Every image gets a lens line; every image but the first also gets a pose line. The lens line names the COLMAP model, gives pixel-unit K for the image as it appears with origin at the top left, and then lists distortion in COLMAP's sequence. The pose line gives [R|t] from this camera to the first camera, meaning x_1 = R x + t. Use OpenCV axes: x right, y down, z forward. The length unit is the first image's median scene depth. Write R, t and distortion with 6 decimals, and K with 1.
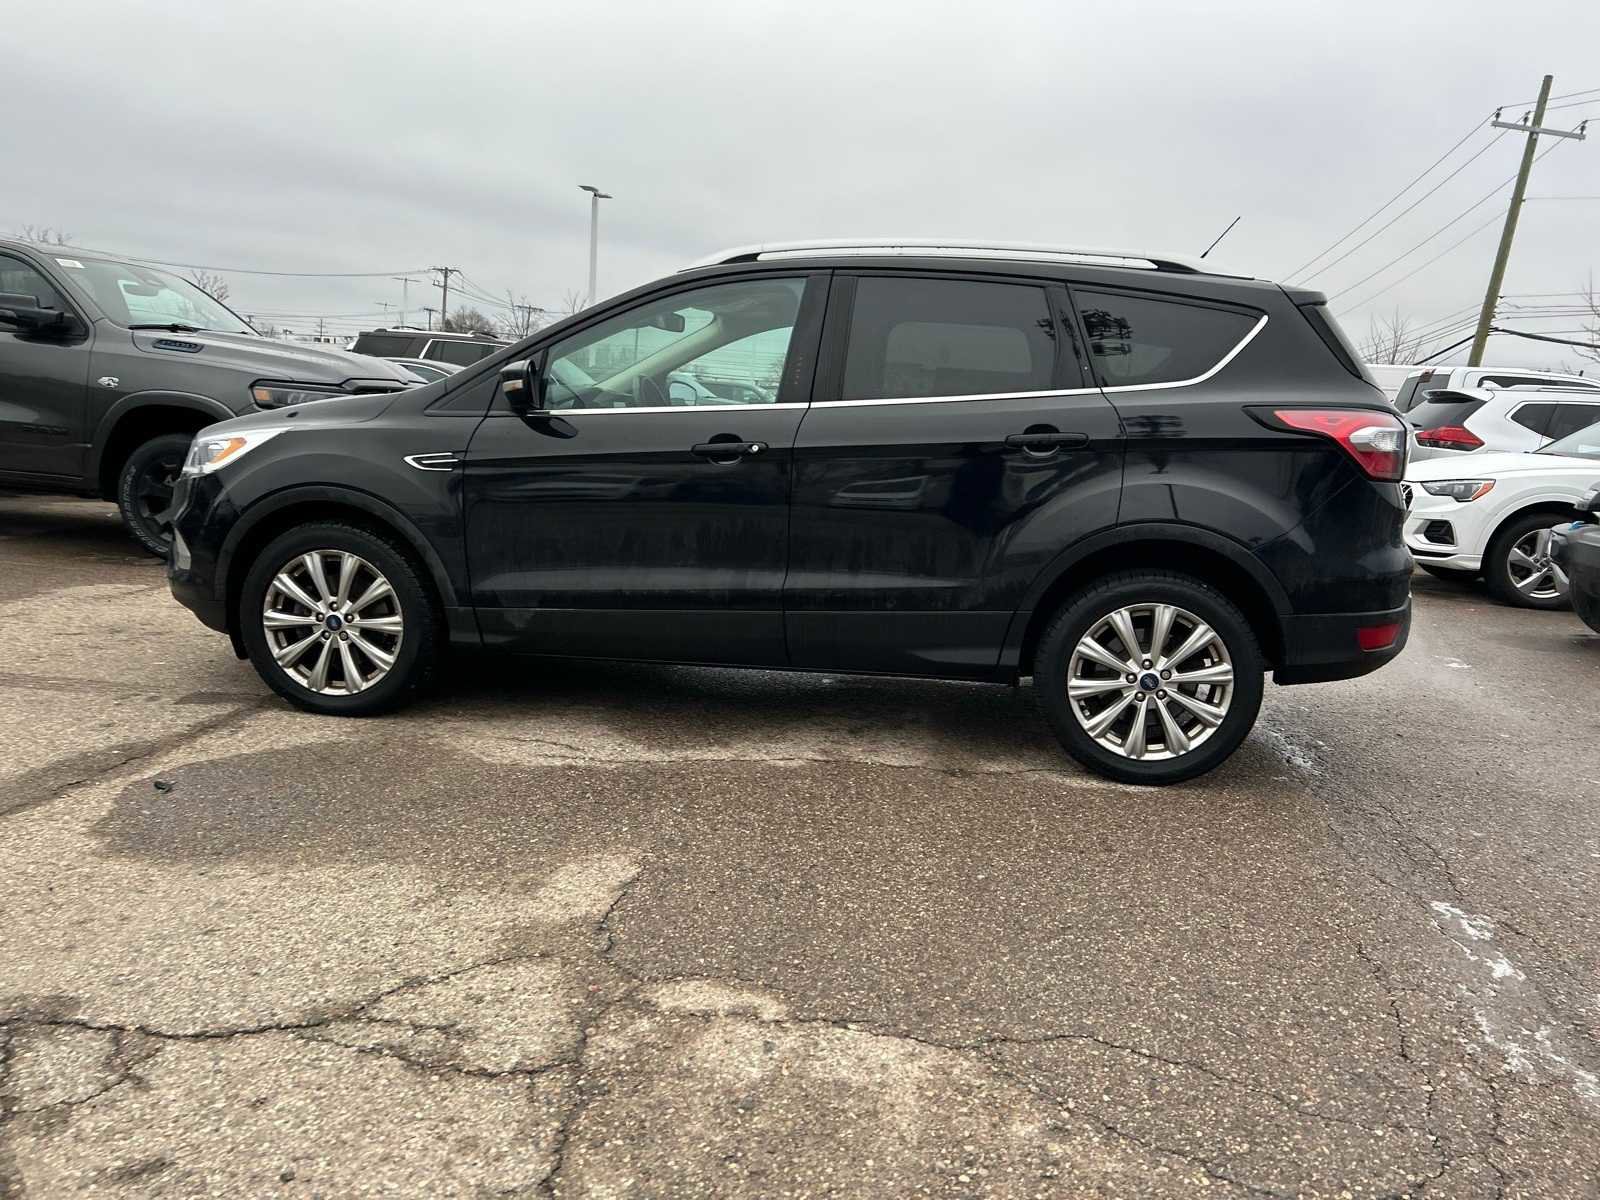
lens RADIAL K [[1202.8, 0, 805.2], [0, 1202.8, 603.5], [0, 0, 1]] dist [0.039762, -0.028369]
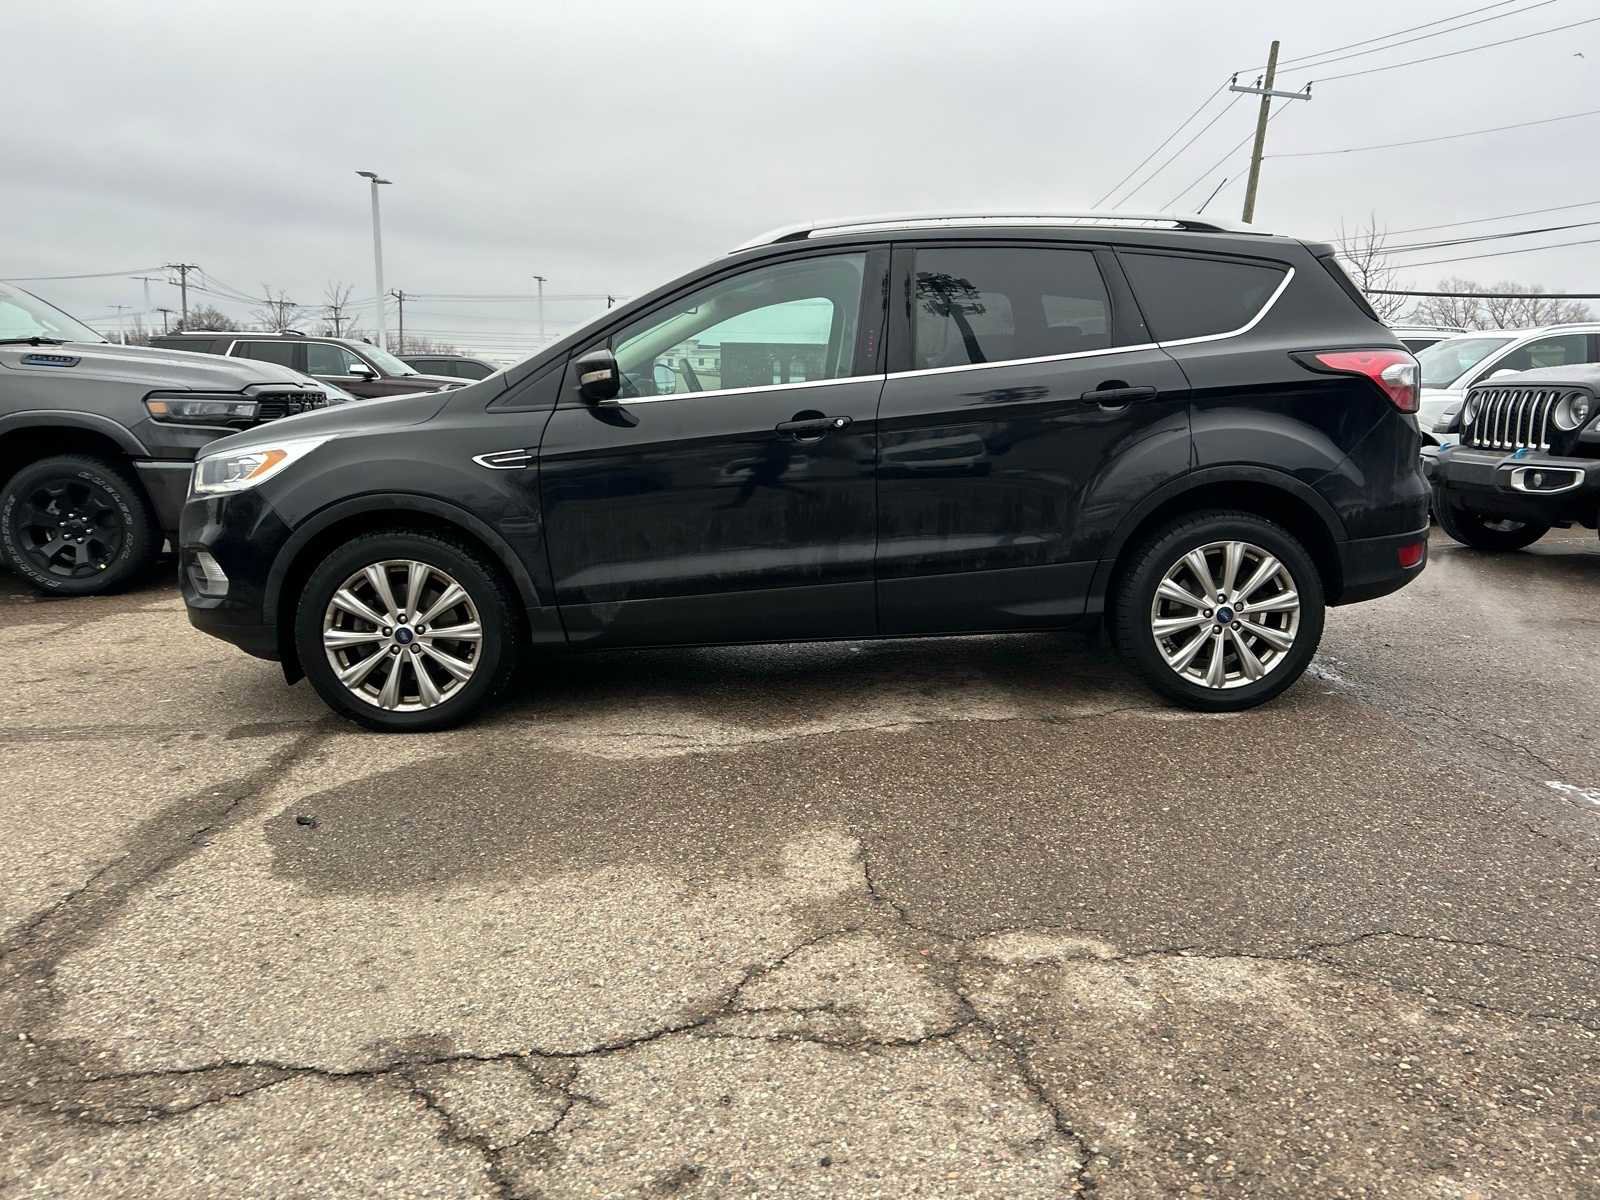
lens RADIAL K [[1204.7, 0, 802.9], [0, 1204.7, 579.8], [0, 0, 1]] dist [0.054245, -0.057133]
pose [[0.981916, -0.089778, 0.166676, -0.255625], [0.089848, 0.995930, 0.007136, -0.007249], [-0.166638, 0.007968, 0.985986, 0.004281]]
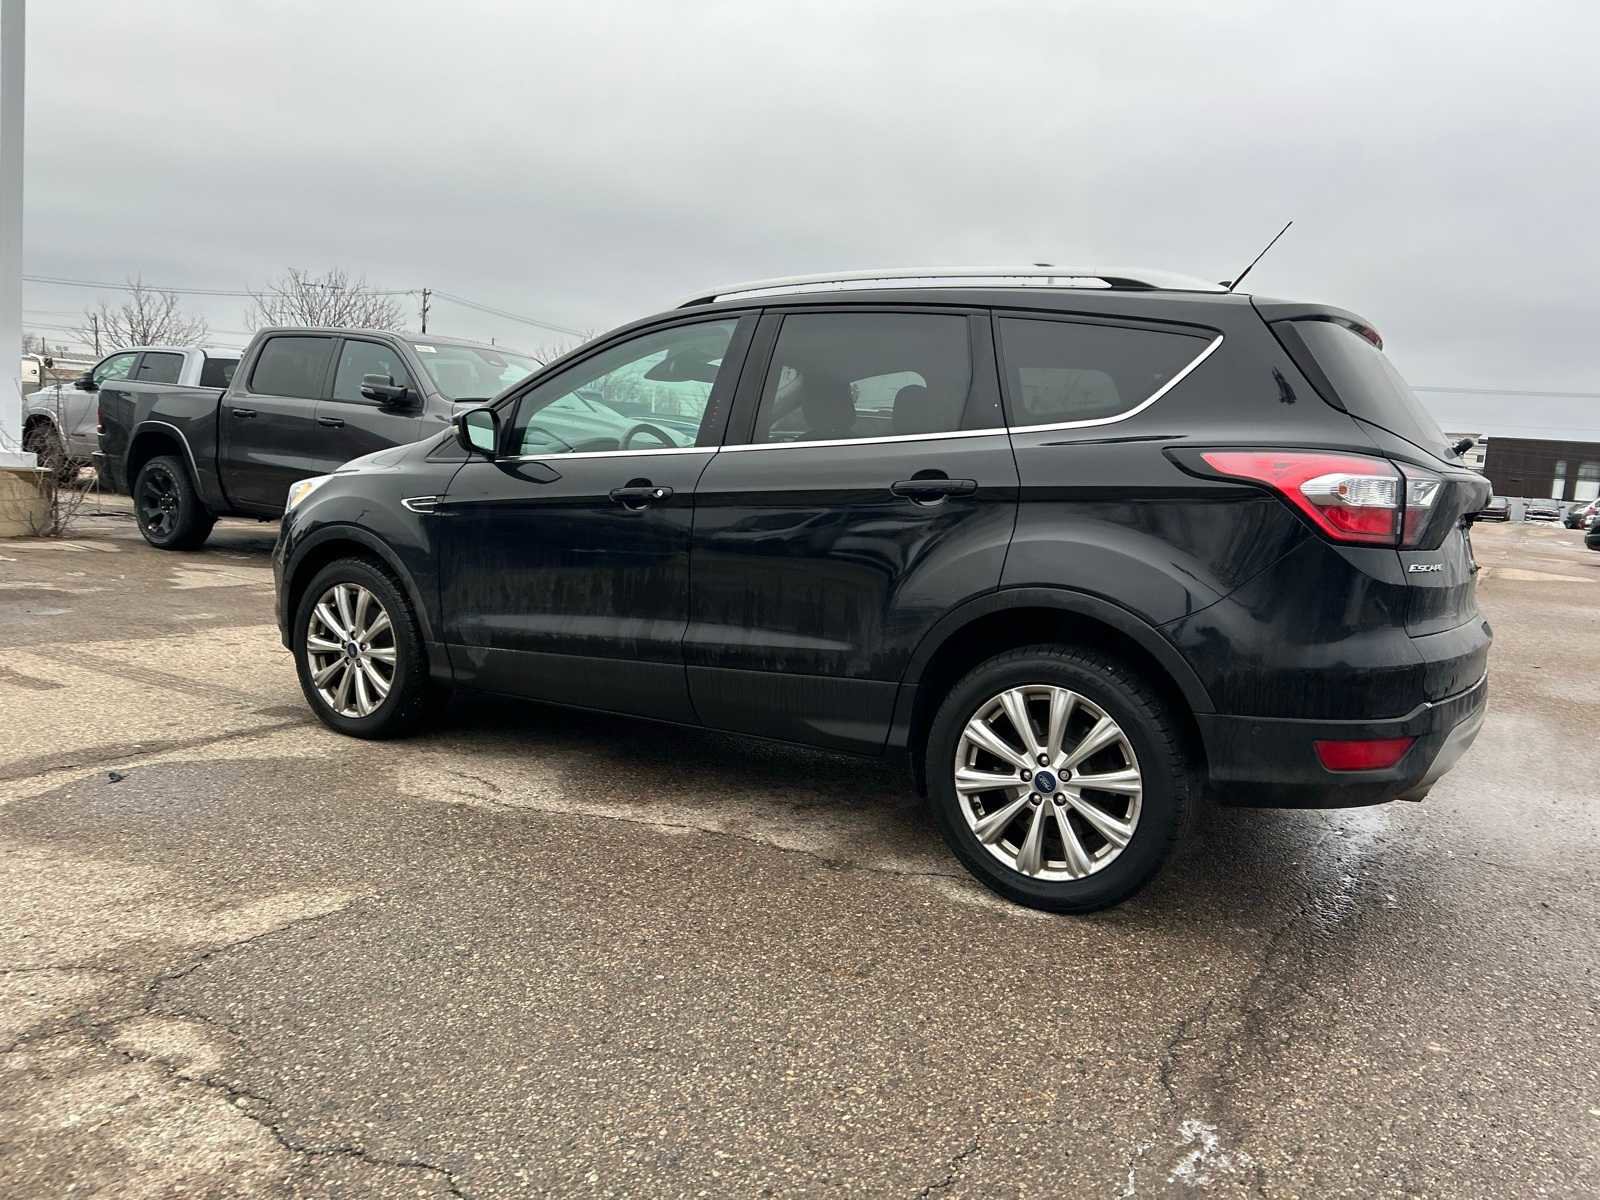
lens RADIAL K [[1204.7, 0, 802.9], [0, 1204.7, 579.8], [0, 0, 1]] dist [0.054245, -0.057133]
pose [[0.912765, 0.039617, -0.406560, 0.459574], [-0.071364, 0.995445, -0.063218, -0.007779], [0.402204, 0.086717, 0.911434, 0.174602]]
